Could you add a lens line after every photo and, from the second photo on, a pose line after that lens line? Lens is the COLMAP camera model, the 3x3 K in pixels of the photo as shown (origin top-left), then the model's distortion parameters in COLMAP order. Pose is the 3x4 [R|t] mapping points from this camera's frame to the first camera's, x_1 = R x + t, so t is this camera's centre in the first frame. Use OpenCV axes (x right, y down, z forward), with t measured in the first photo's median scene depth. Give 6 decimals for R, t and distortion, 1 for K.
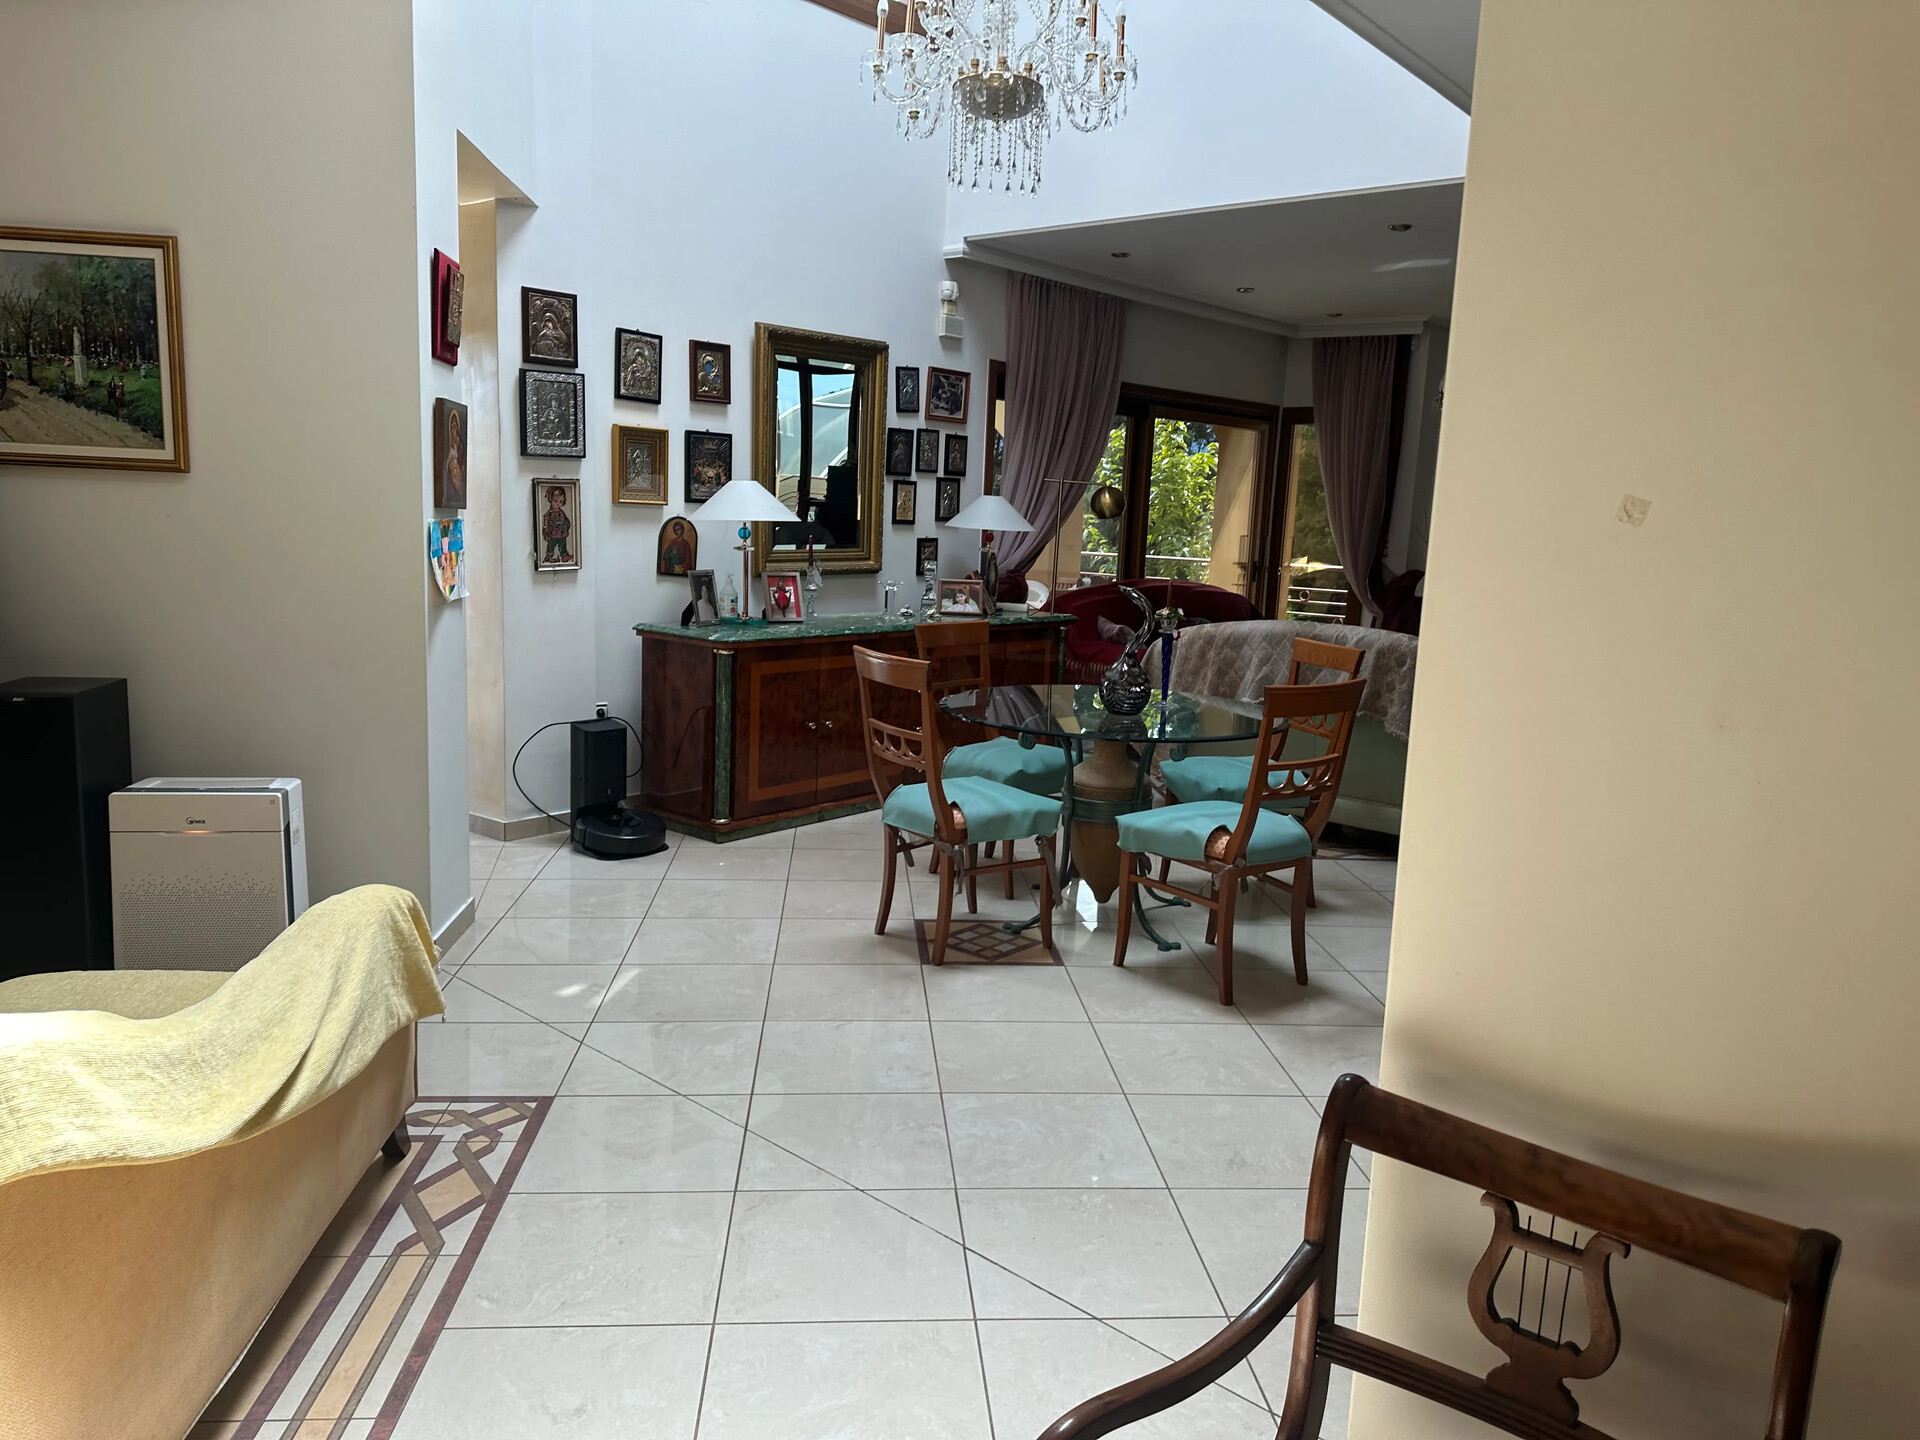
lens RADIAL K [[1365.1, 0, 872.4], [0, 1365.1, 766.2], [0, 0, 1]] dist [0.080205, -0.084235]
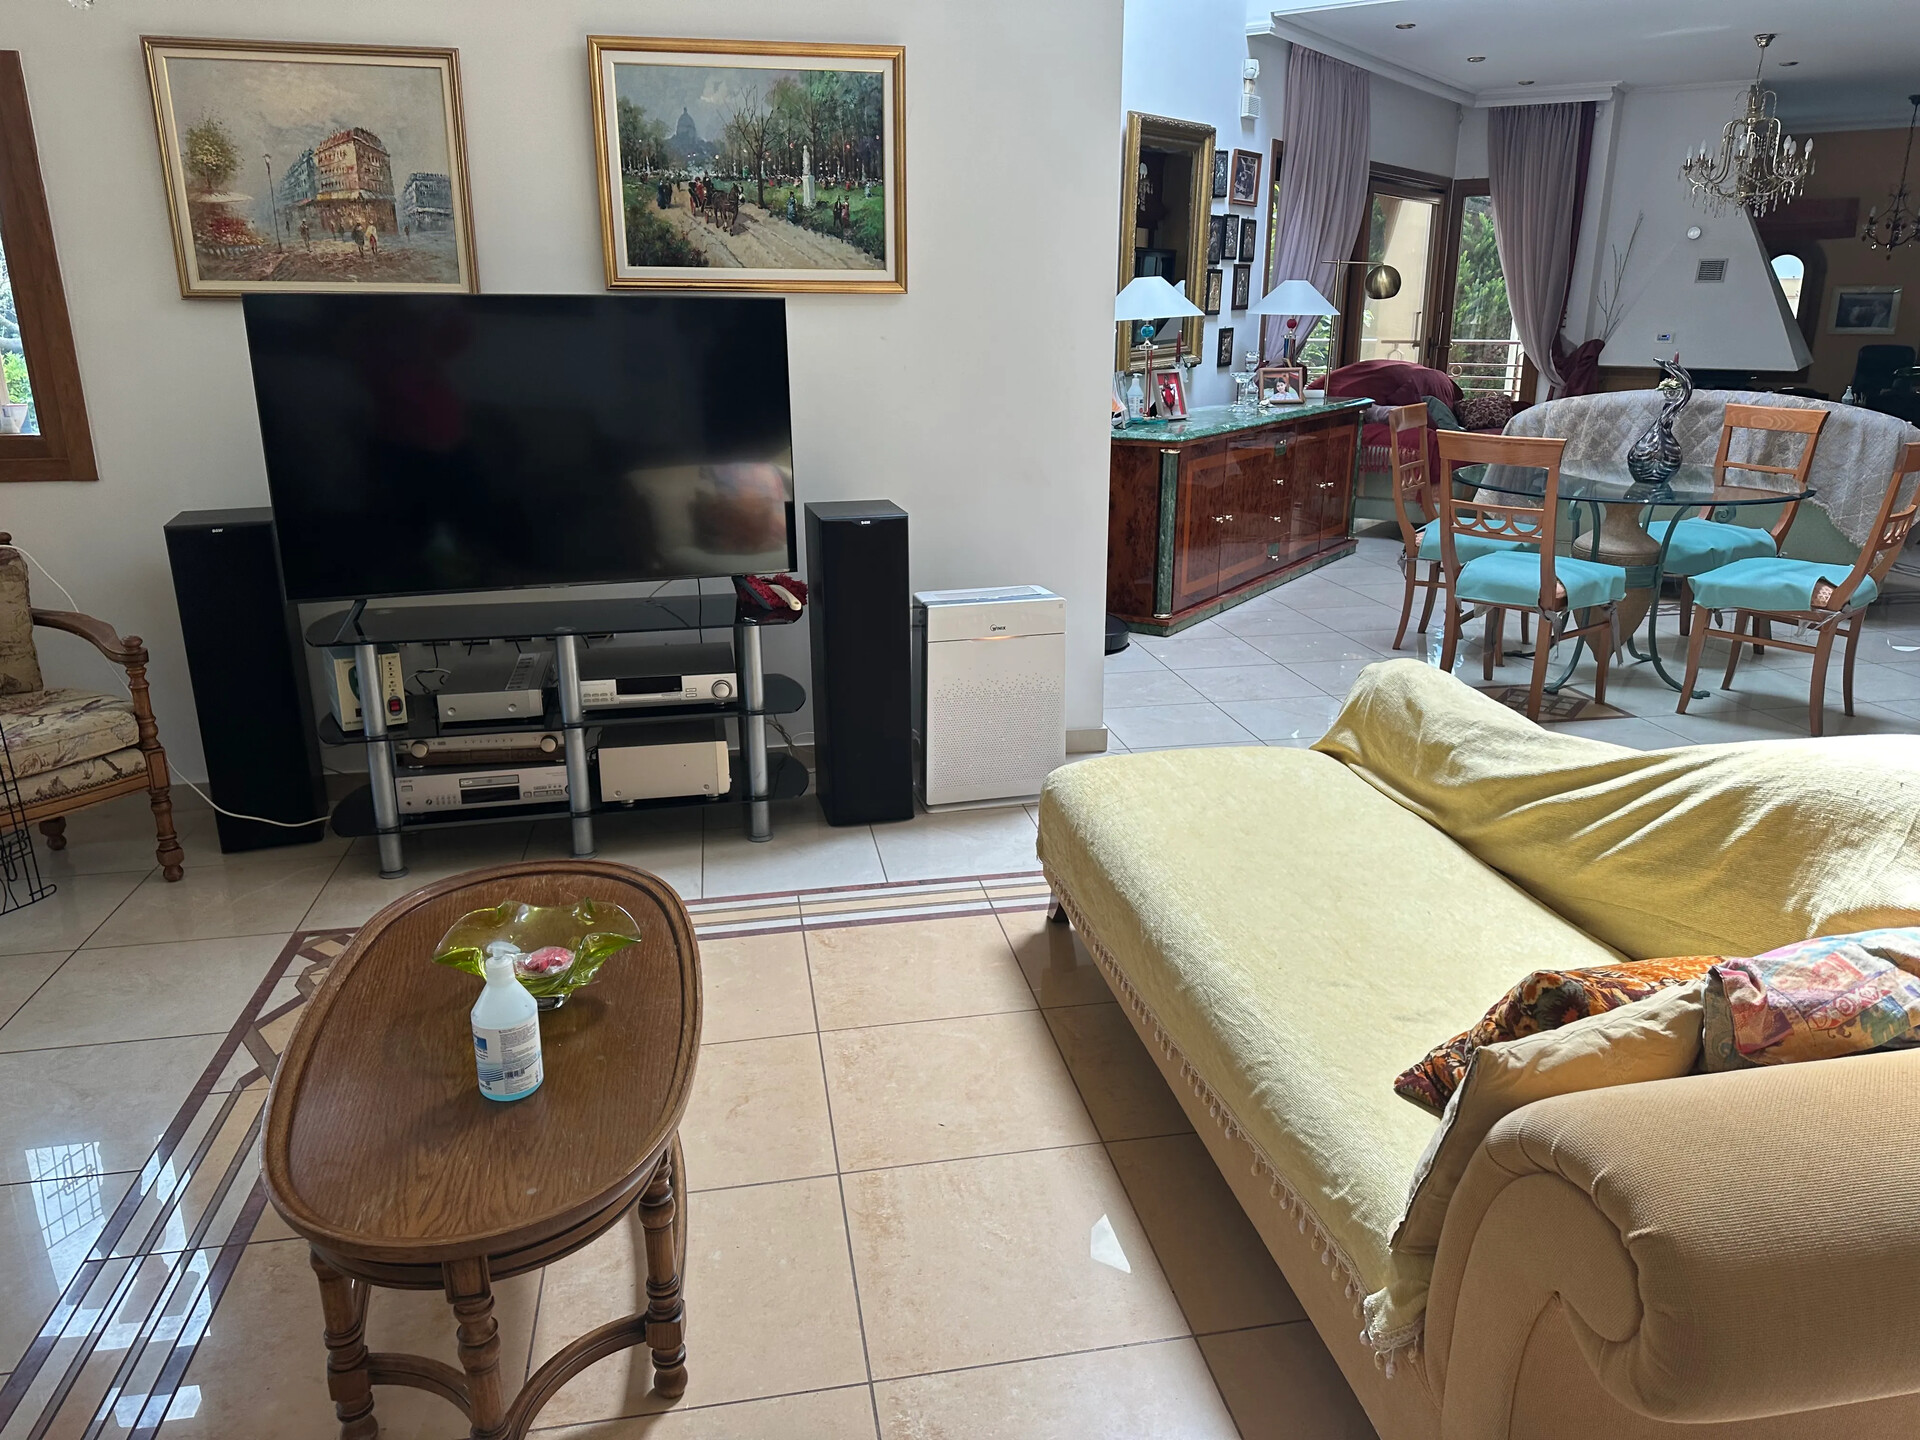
lens RADIAL K [[1365.1, 0, 968.8], [0, 1365.1, 741.9], [0, 0, 1]] dist [0.080205, -0.084235]
pose [[0.992561, -0.073919, 0.096739, -0.445790], [0.061390, 0.990048, 0.126635, -0.007235], [-0.105137, -0.119754, 0.987221, -0.035870]]
